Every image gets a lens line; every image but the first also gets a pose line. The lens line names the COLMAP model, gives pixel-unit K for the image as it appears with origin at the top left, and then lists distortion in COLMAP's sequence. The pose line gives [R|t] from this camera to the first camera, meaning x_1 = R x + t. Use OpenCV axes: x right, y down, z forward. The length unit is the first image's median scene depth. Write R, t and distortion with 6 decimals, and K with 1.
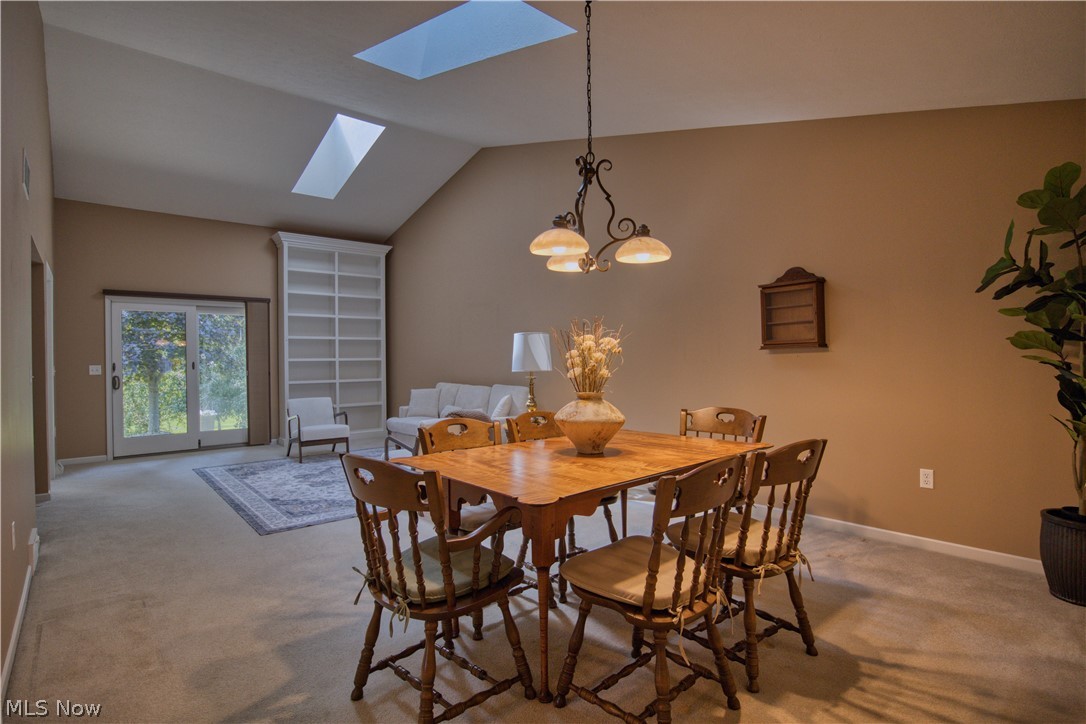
lens RADIAL K [[543.7, 0, 546.2], [0, 543.7, 361.2], [0, 0, 1]] dist [-0.049522, 0.015337]
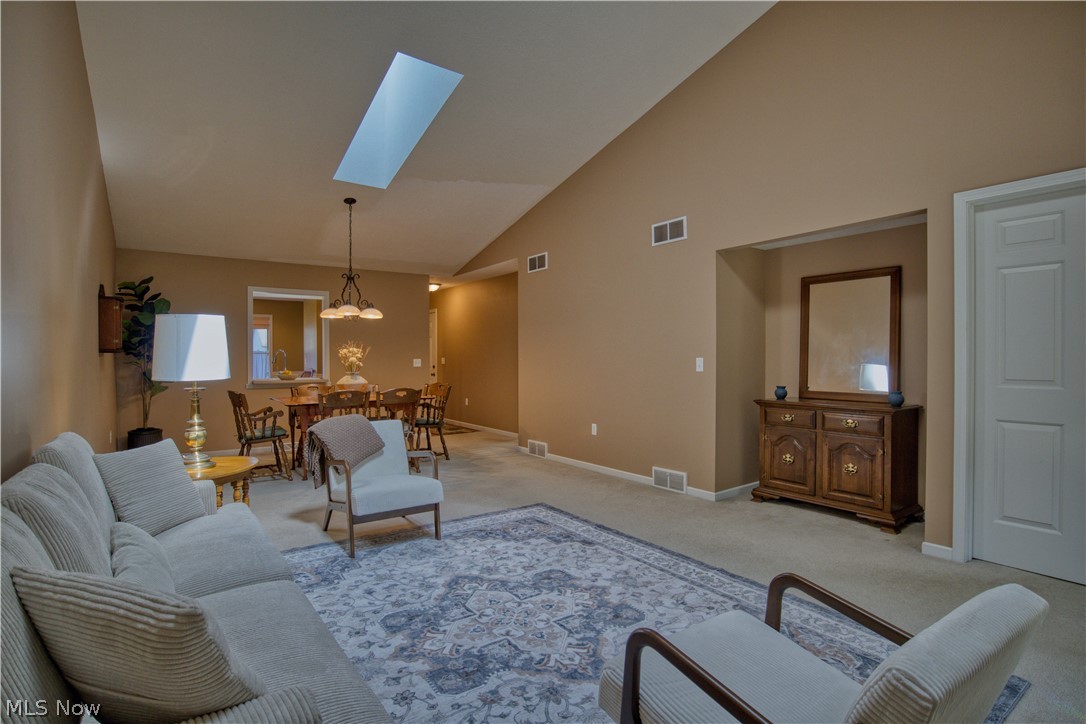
lens RADIAL K [[543.7, 0, 546.2], [0, 543.7, 361.2], [0, 0, 1]] dist [-0.049522, 0.015337]
pose [[-0.995345, 0.014040, 0.095350, -0.320405], [0.014930, 0.999851, 0.008622, 0.000039], [-0.095215, 0.010006, -0.995406, 1.062885]]
